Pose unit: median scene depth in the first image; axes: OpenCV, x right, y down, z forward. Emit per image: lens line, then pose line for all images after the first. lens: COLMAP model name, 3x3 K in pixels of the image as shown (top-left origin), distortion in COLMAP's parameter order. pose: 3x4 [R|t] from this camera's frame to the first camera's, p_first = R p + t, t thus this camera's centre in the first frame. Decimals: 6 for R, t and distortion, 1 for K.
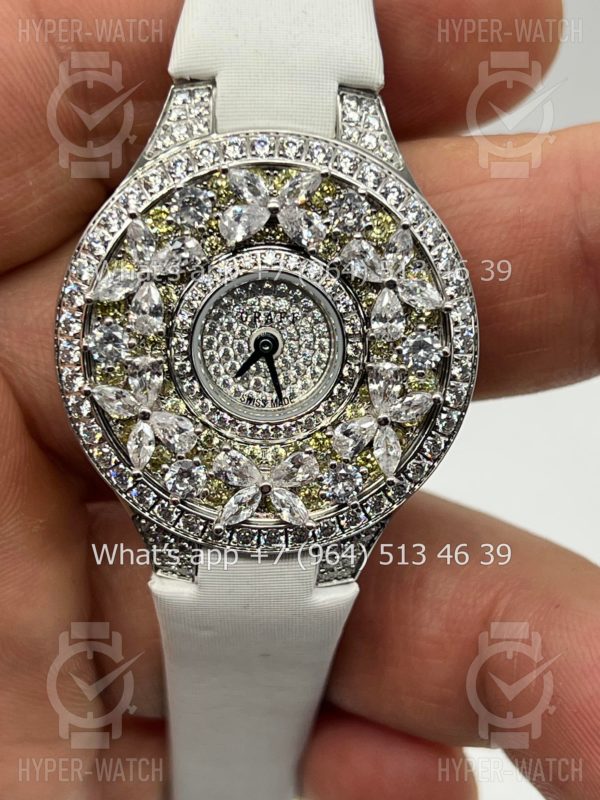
lens RADIAL K [[2006.9, 0, 300.0], [0, 2006.9, 400.0], [0, 0, 1]] dist [0.109657, 0.381554]
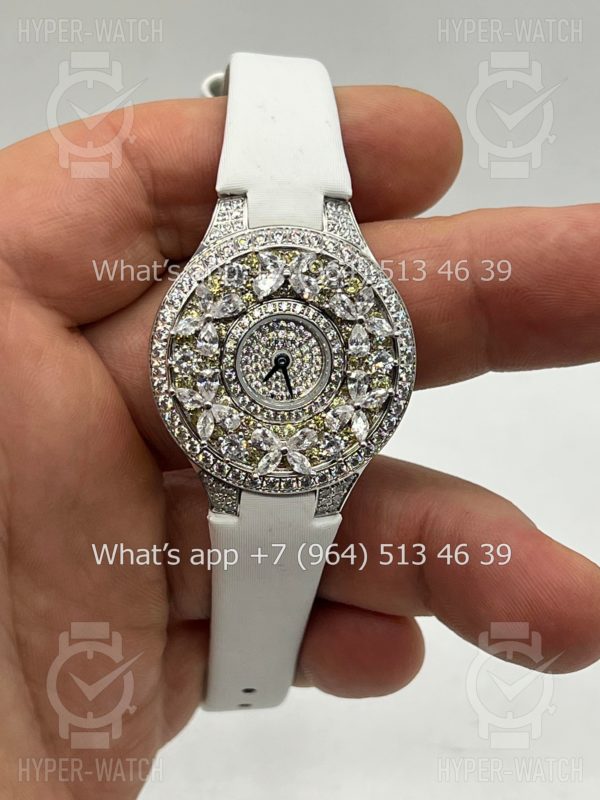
lens RADIAL K [[2006.9, 0, 300.0], [0, 2006.9, 400.0], [0, 0, 1]] dist [0.109657, 0.381554]
pose [[0.999172, -0.020739, 0.034991, -0.059268], [0.021621, 0.999453, -0.025026, 0.043336], [-0.034453, 0.025761, 0.999074, -0.584436]]
